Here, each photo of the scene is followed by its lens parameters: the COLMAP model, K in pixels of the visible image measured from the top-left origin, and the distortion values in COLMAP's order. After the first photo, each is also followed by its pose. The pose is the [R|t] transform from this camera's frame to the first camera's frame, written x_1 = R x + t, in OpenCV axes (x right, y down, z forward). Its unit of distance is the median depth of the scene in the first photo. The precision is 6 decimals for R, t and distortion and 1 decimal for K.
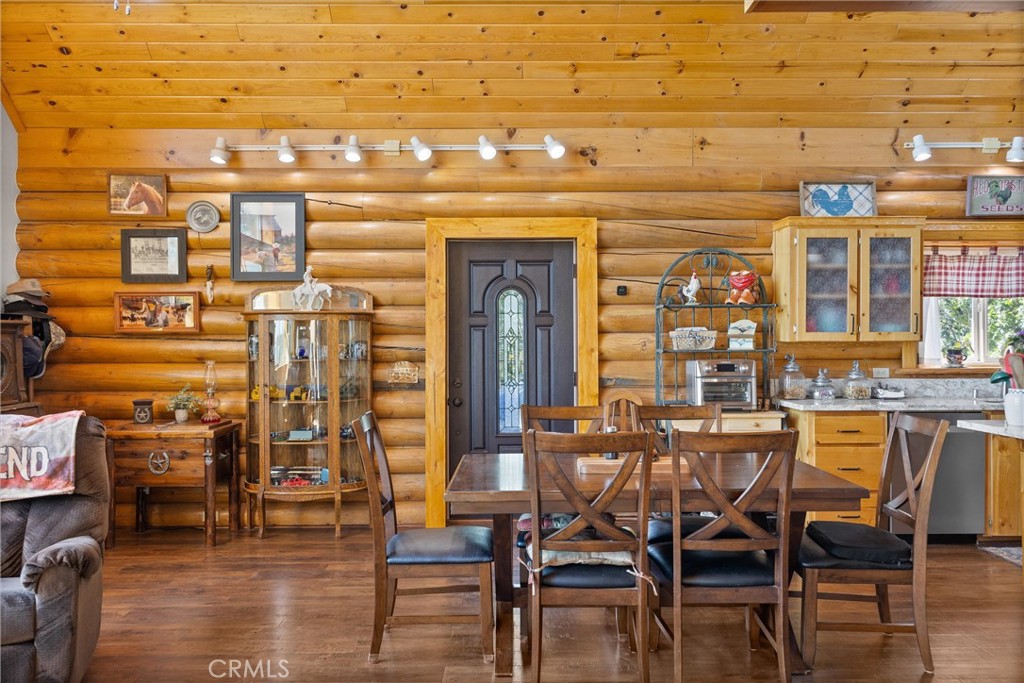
lens RADIAL K [[803.0, 0, 514.4], [0, 803.0, 339.3], [0, 0, 1]] dist [-0.000753, 0.013183]
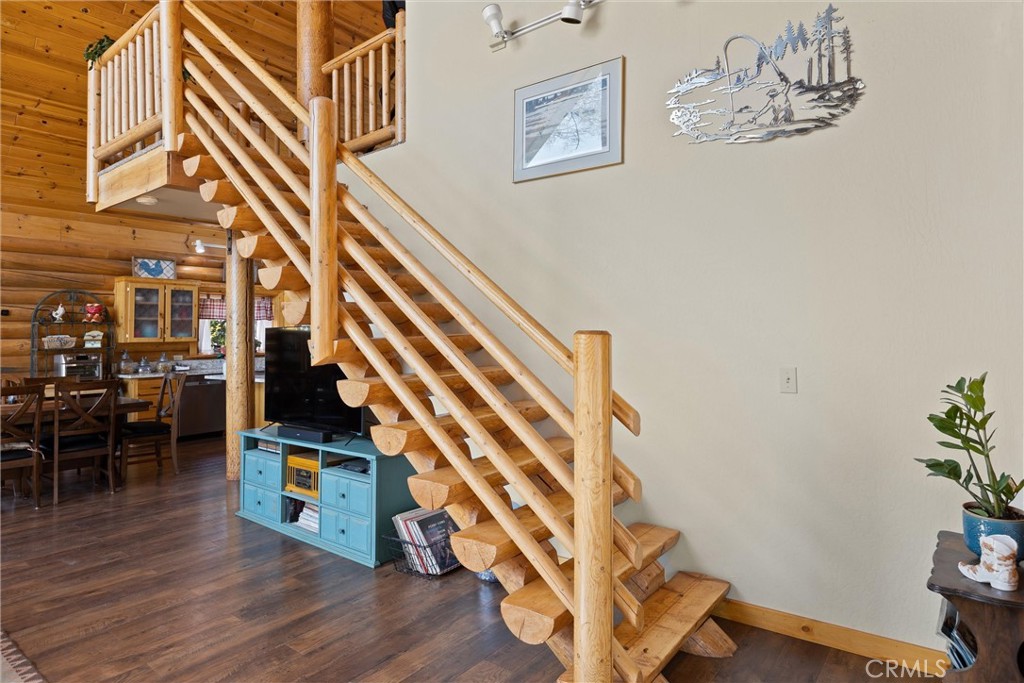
lens RADIAL K [[583.4, 0, 520.2], [0, 583.4, 313.3], [0, 0, 1]] dist [0.002683, -0.000285]
pose [[0.618171, 0.023089, 0.785704, -0.149559], [0.011809, 0.999183, -0.038653, -0.002031], [-0.785955, 0.033172, 0.617394, -0.540452]]
